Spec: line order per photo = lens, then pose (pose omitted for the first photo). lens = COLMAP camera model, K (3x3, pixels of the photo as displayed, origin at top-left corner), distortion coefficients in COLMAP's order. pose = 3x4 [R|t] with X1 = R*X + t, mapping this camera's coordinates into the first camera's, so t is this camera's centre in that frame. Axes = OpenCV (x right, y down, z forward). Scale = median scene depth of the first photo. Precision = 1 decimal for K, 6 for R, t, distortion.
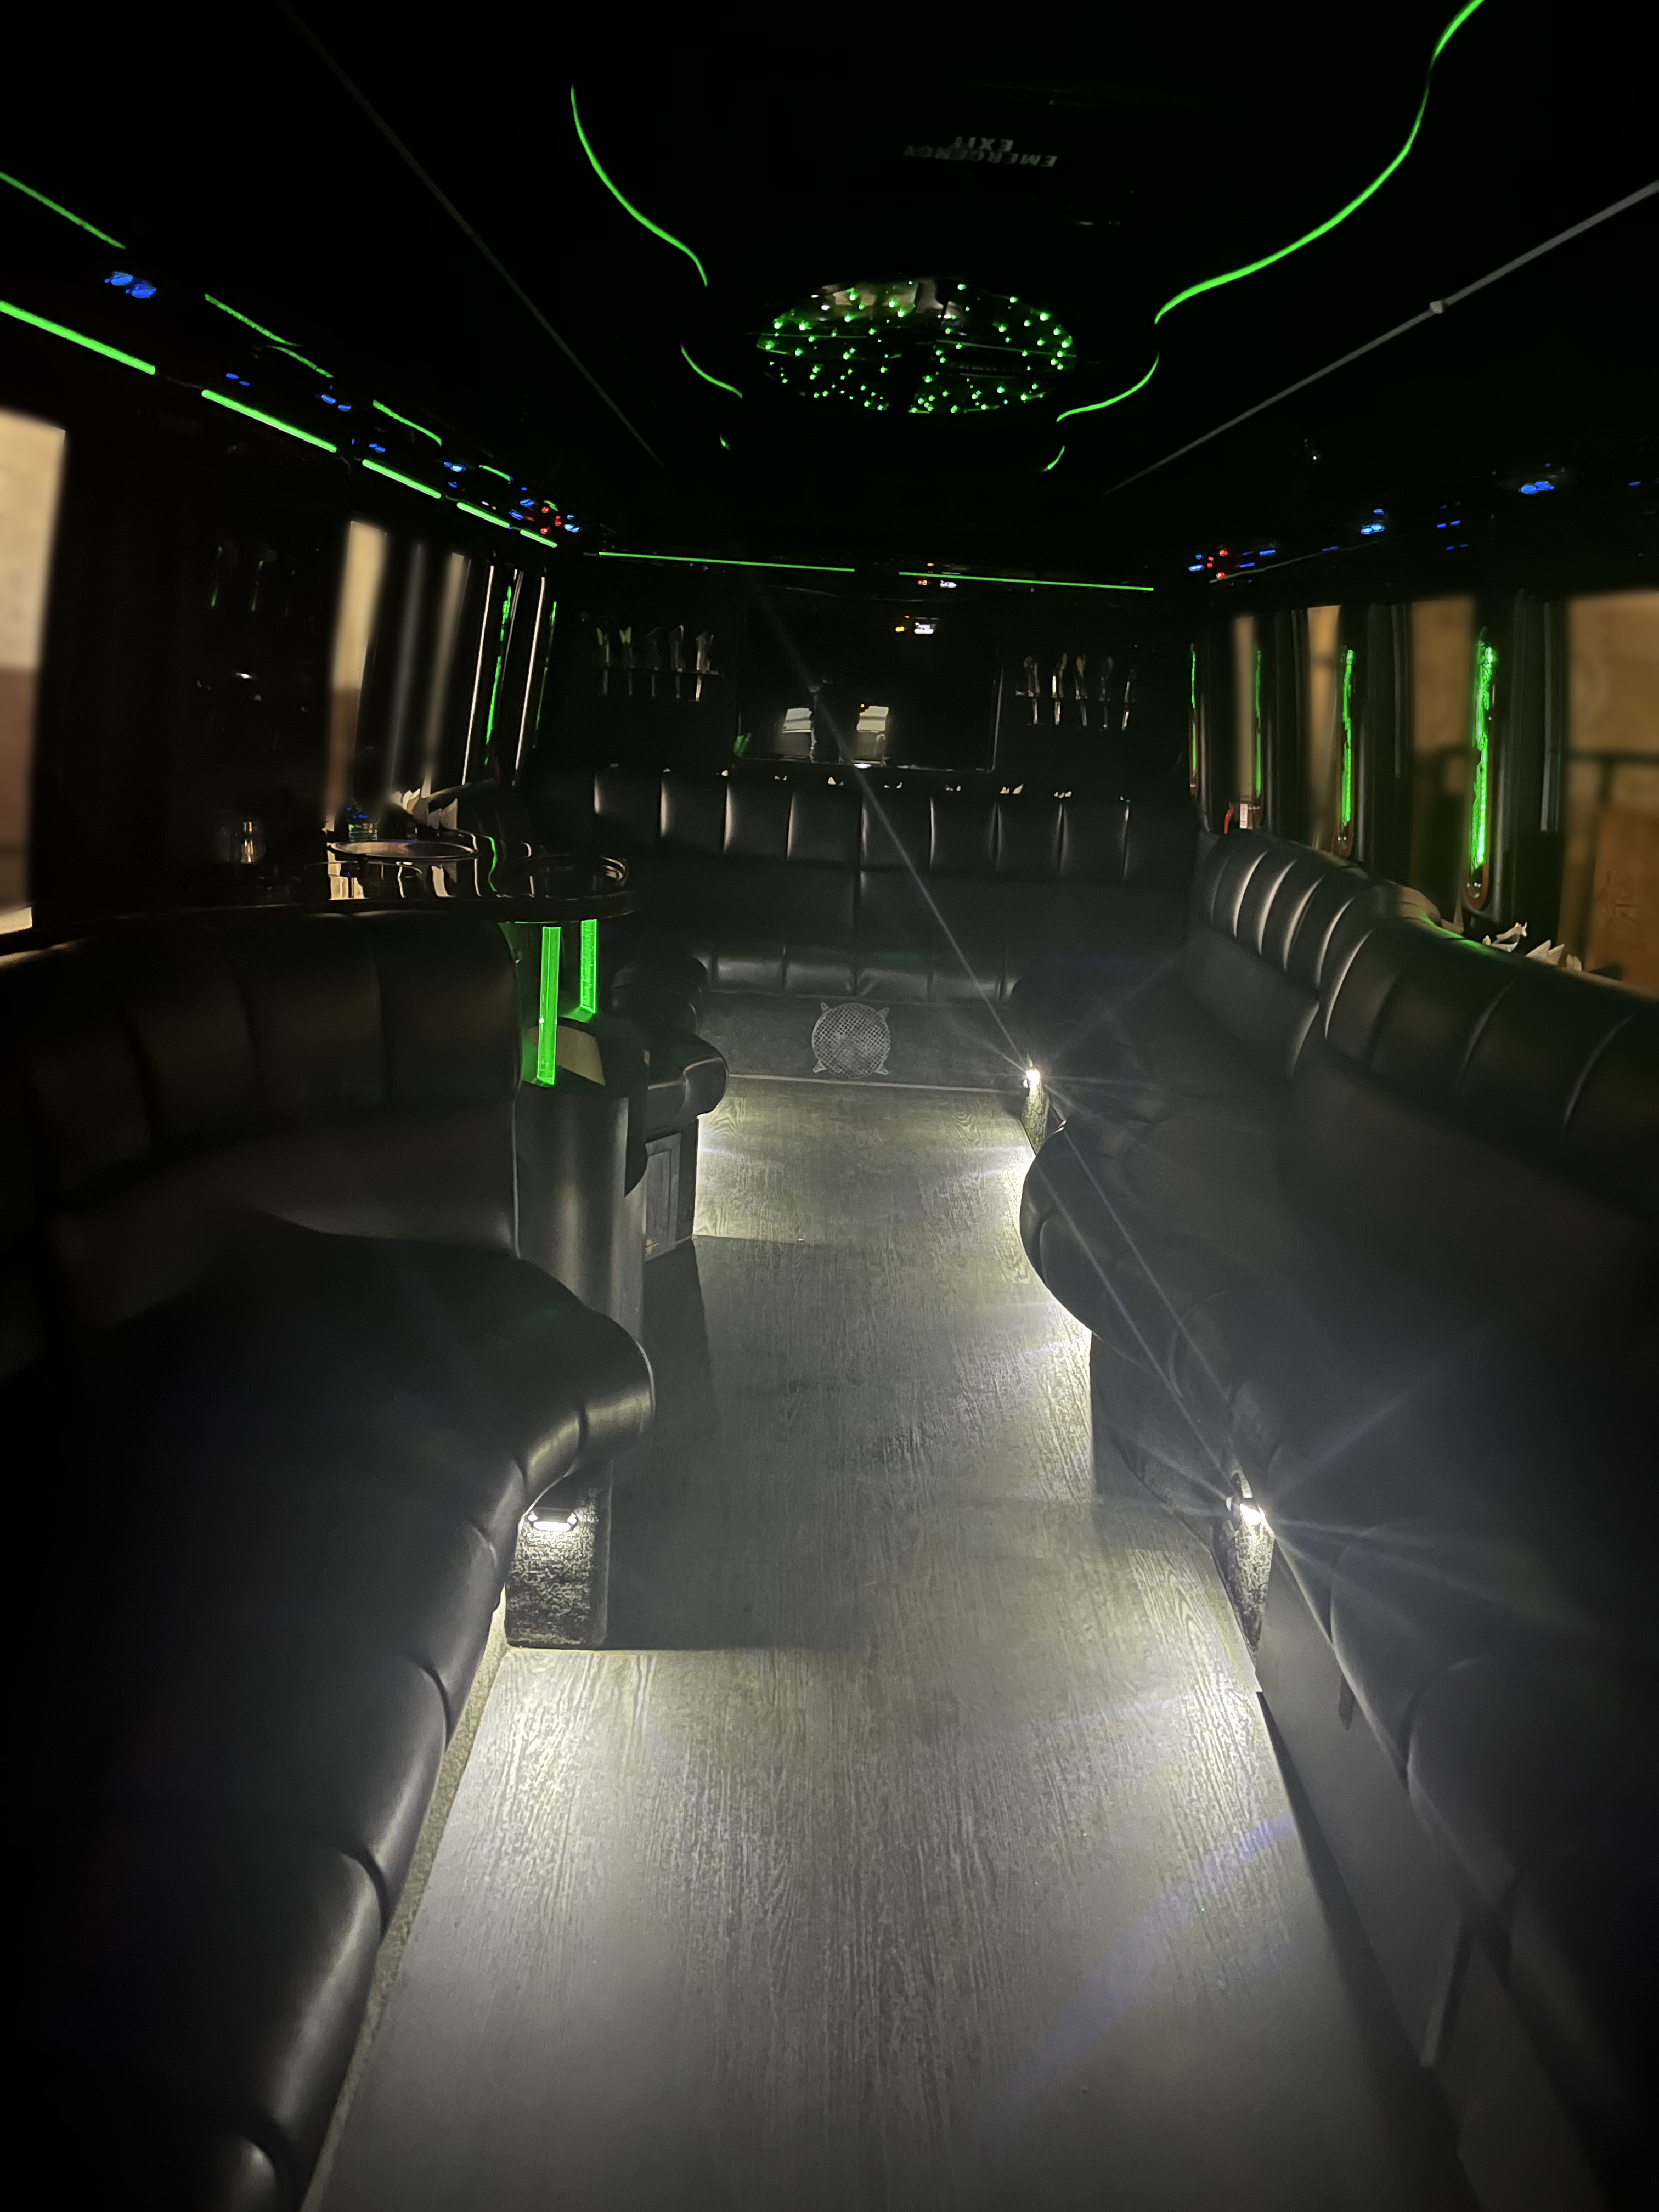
lens RADIAL K [[1692.4, 0, 823.2], [0, 1692.4, 1101.6], [0, 0, 1]] dist [0.060668, -0.083380]
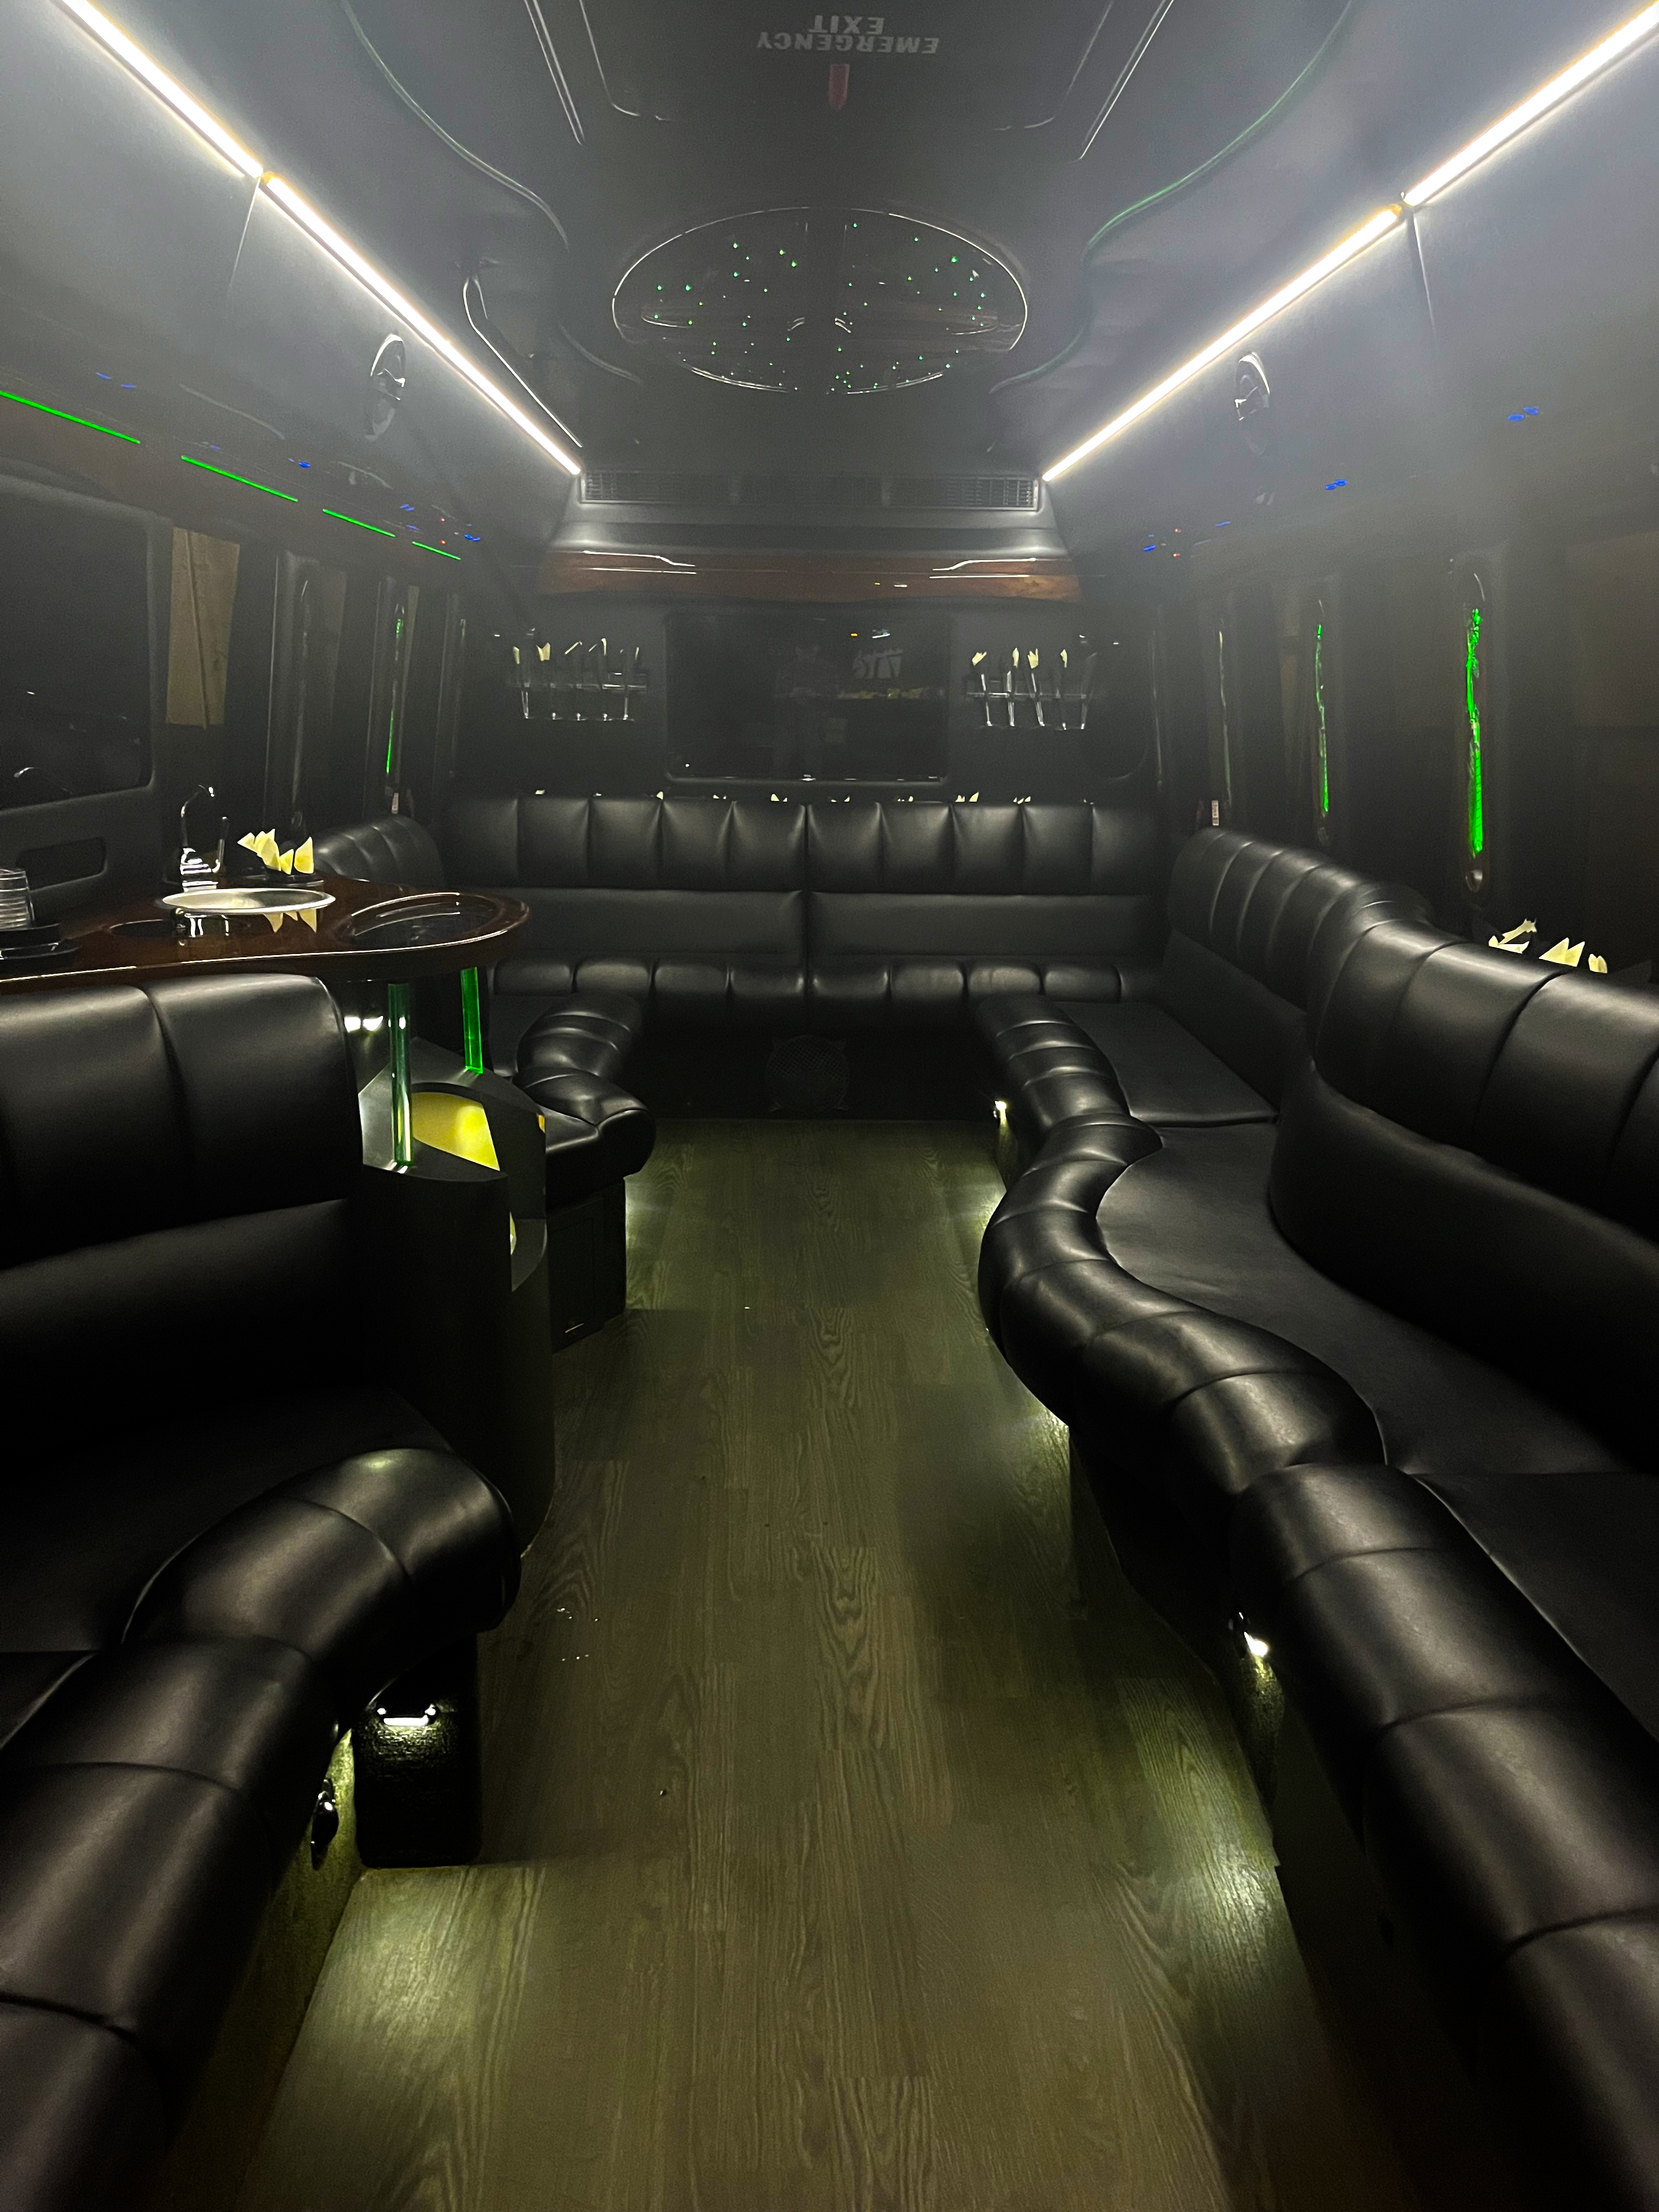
lens RADIAL K [[1692.4, 0, 836.8], [0, 1692.4, 1111.4], [0, 0, 1]] dist [0.060668, -0.083380]
pose [[0.998551, -0.052648, 0.011175, 0.050641], [0.052701, 0.998600, -0.004492, -0.026847], [-0.010923, 0.005075, 0.999927, 0.168011]]
